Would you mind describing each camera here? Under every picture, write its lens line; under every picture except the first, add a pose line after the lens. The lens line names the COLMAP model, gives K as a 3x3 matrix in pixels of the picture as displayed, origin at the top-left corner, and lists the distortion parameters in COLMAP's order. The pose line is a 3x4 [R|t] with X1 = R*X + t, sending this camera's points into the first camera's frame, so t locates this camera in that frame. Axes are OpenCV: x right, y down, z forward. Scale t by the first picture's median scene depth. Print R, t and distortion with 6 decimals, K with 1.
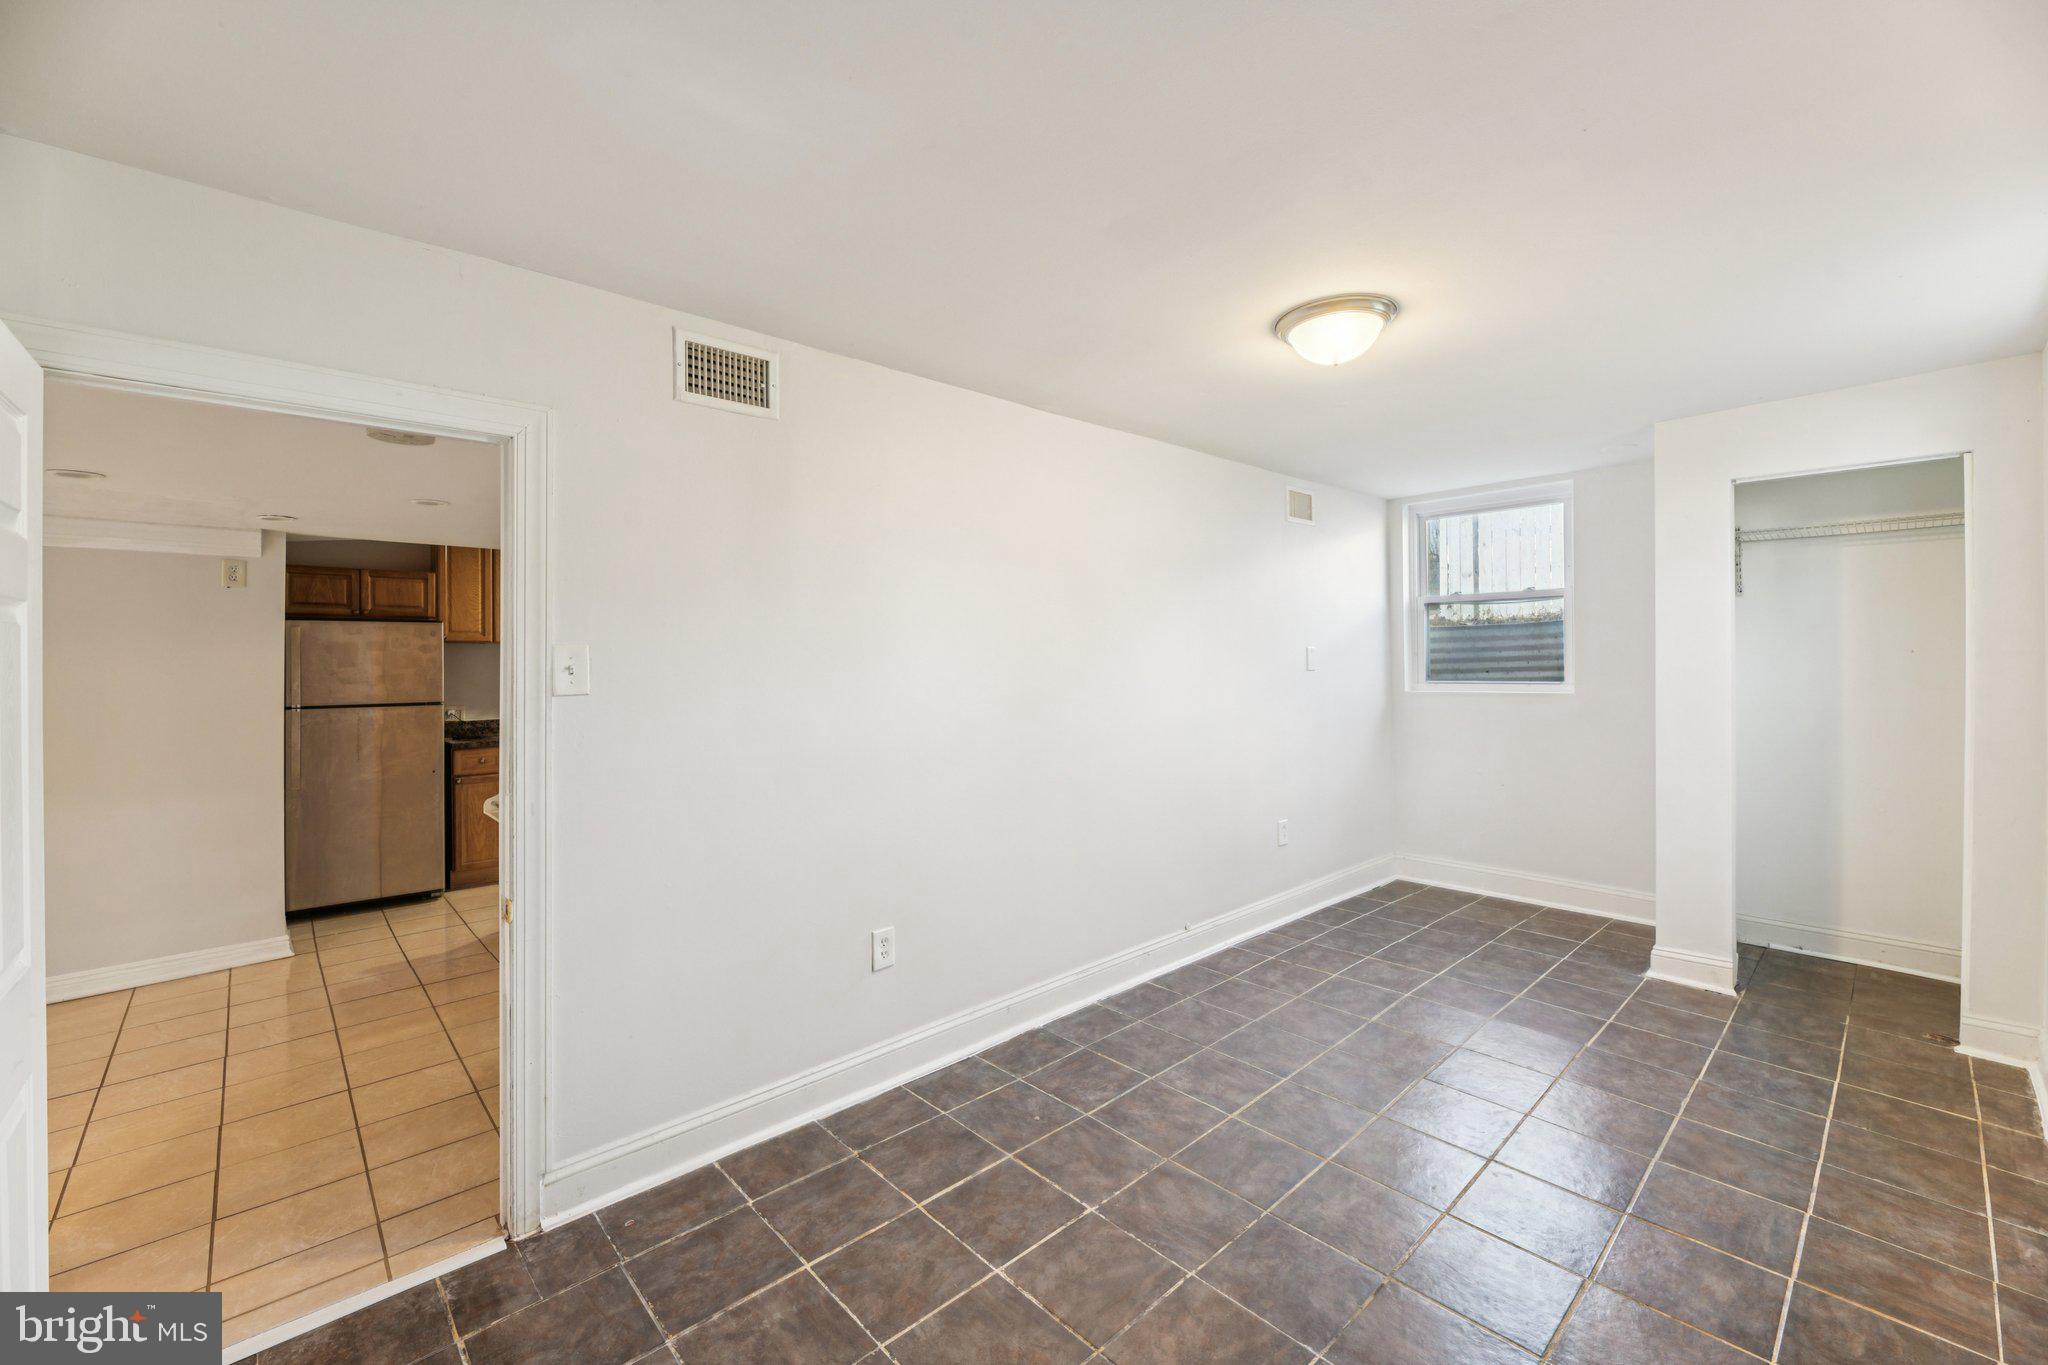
lens RADIAL K [[826.1, 0, 1032.1], [0, 826.1, 668.4], [0, 0, 1]] dist [0.000101, -0.002671]
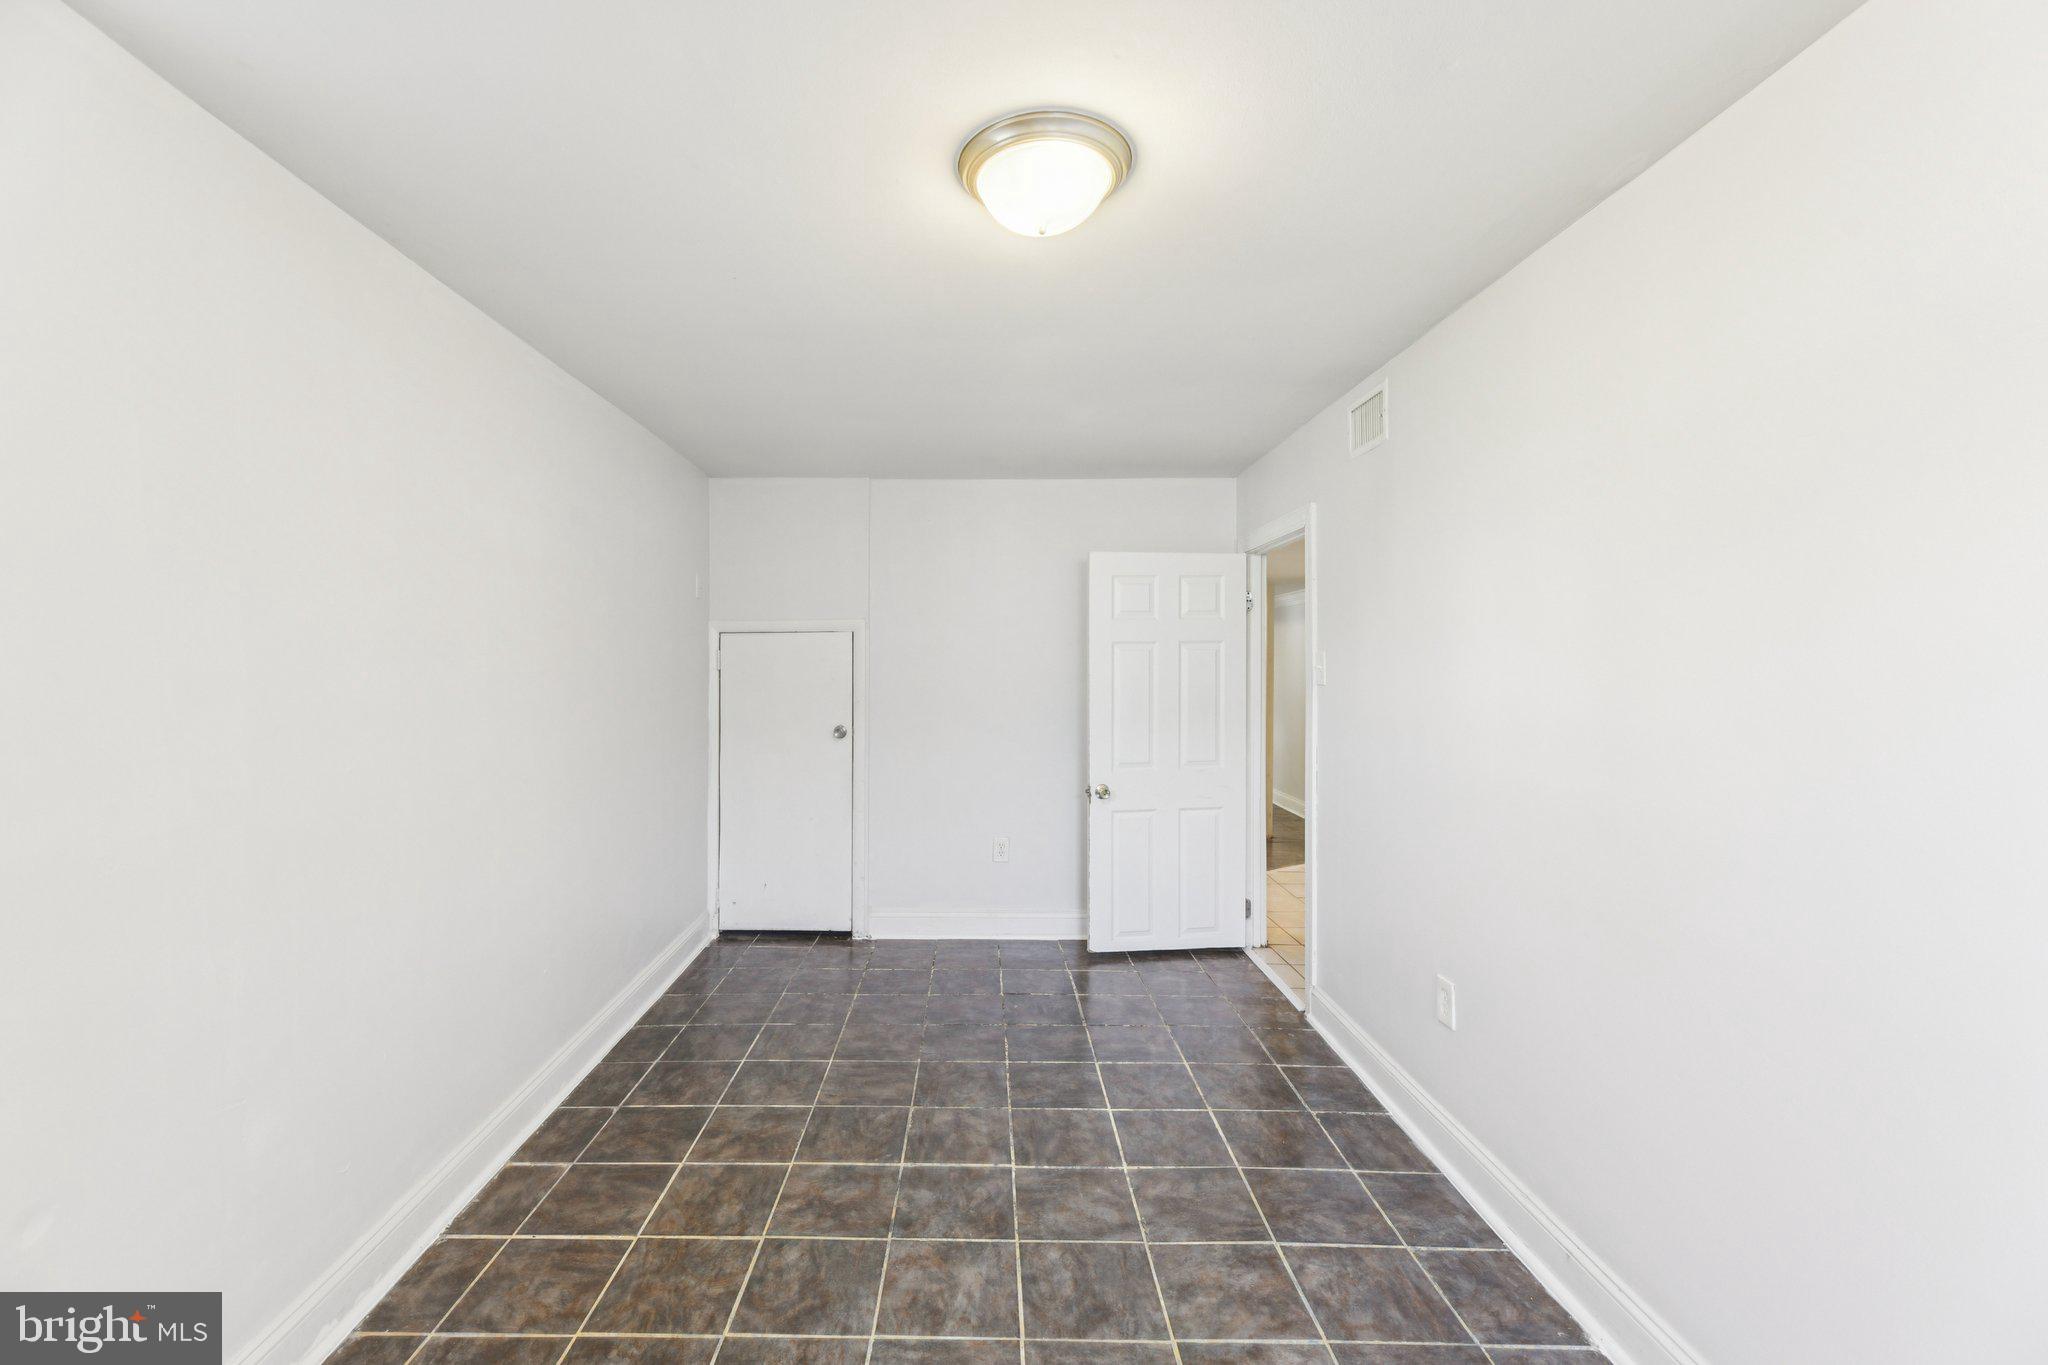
lens RADIAL K [[864.0, 0, 976.1], [0, 864.0, 659.8], [0, 0, 1]] dist [-0.000350, -0.000194]
pose [[-0.684324, 0.009890, -0.729111, 0.763729], [0.005772, 0.999950, 0.008146, -0.020333], [0.729156, 0.001366, -0.684347, 1.209272]]
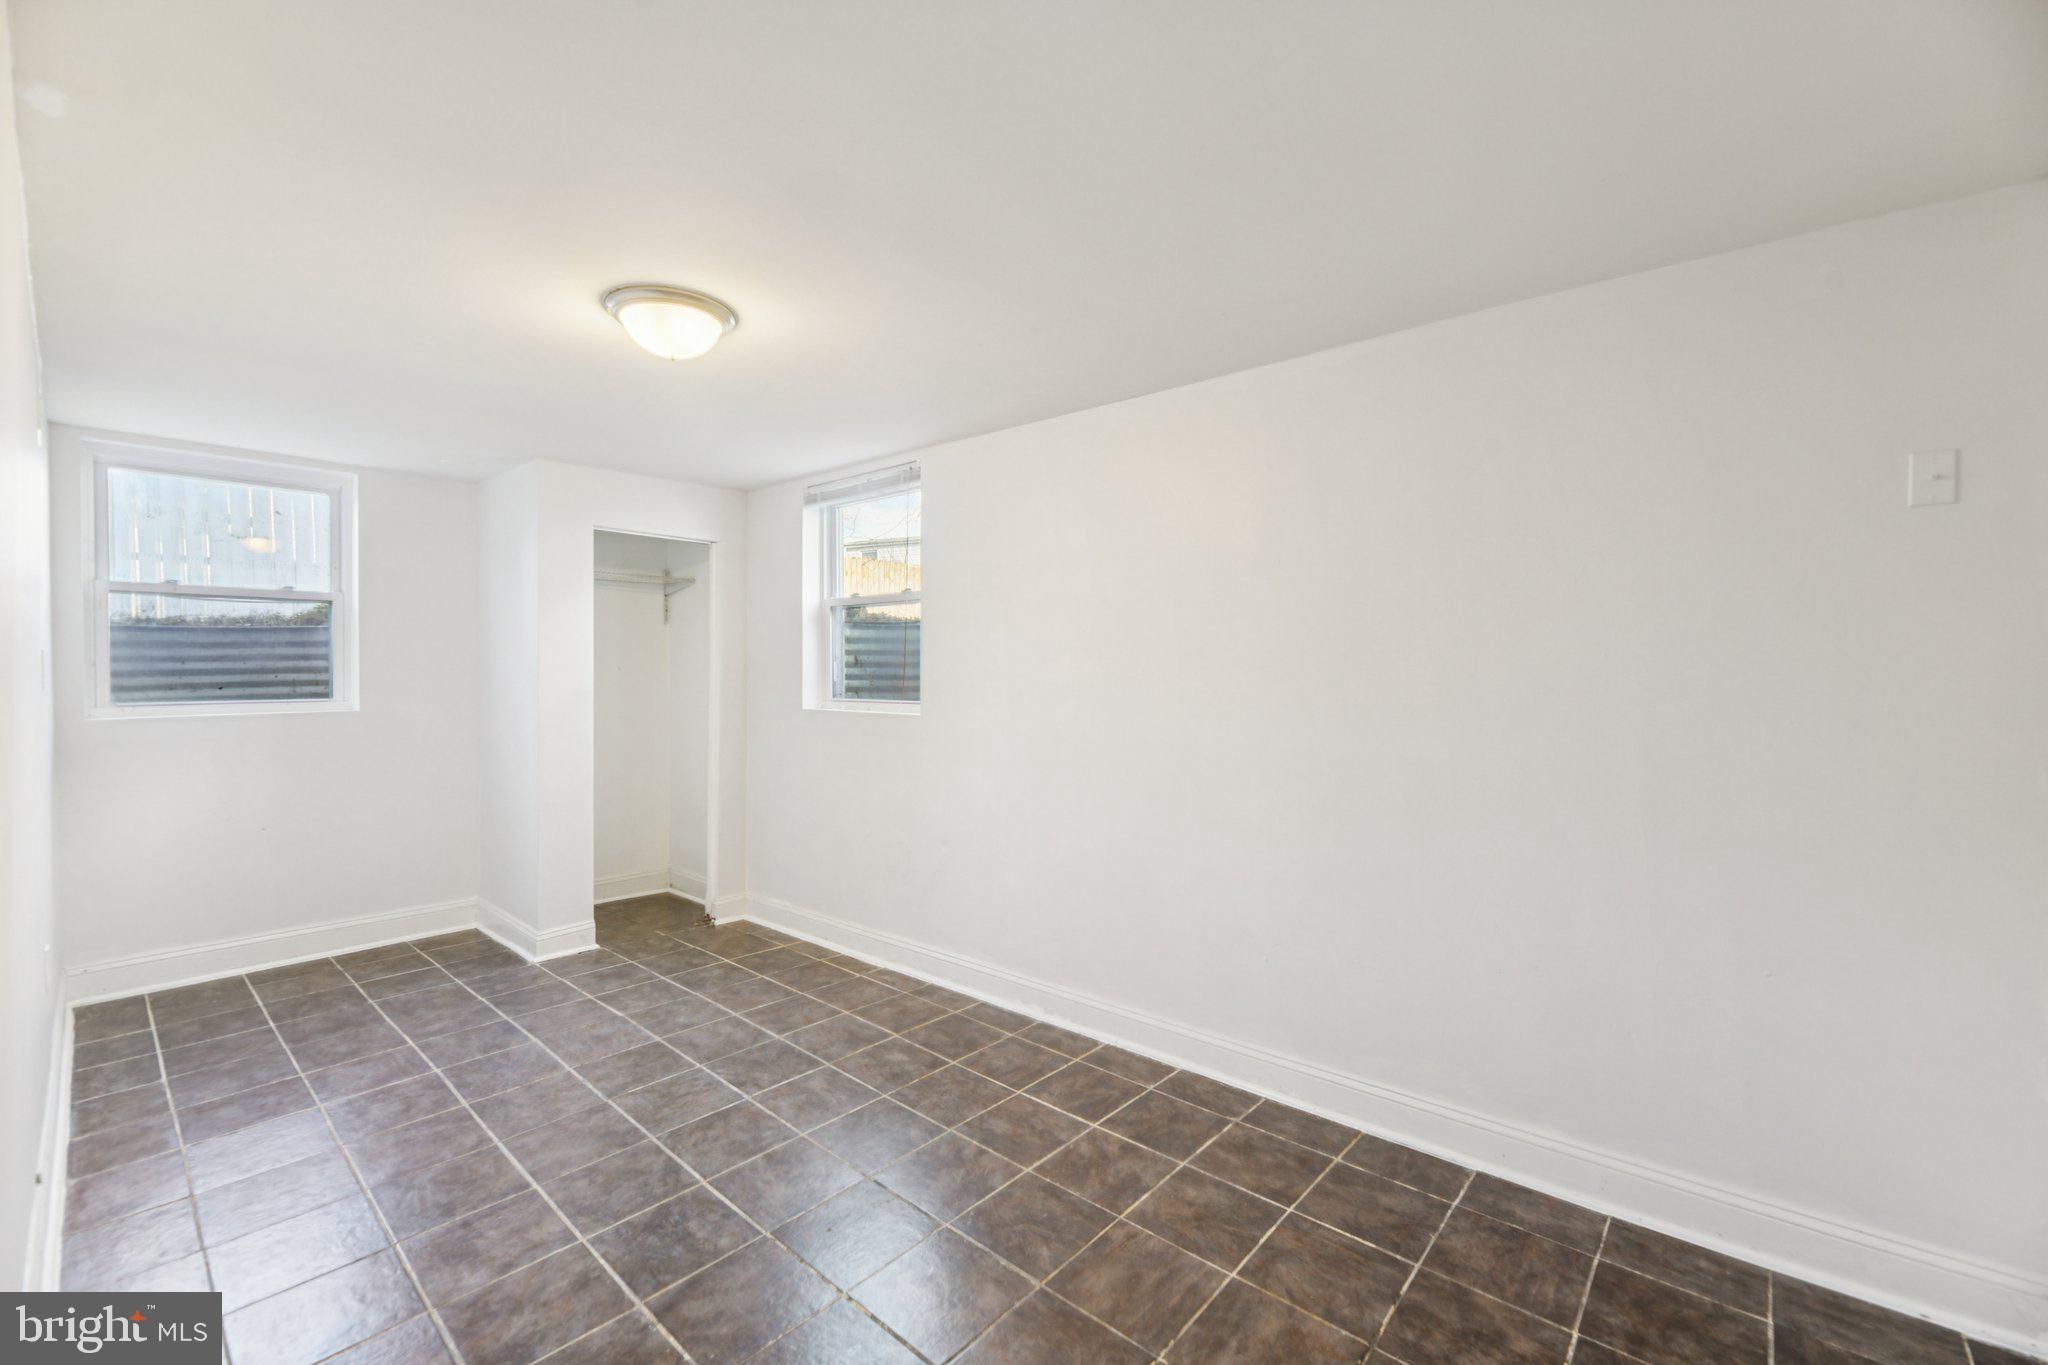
lens RADIAL K [[847.4, 0, 1024.0], [0, 847.4, 682.5], [0, 0, 1]] dist [0.000698, -0.002955]
pose [[-0.102633, -0.001474, 0.994718, -0.543278], [0.008028, 0.999965, 0.002310, 0.005378], [-0.994687, 0.008222, -0.102617, 0.580897]]
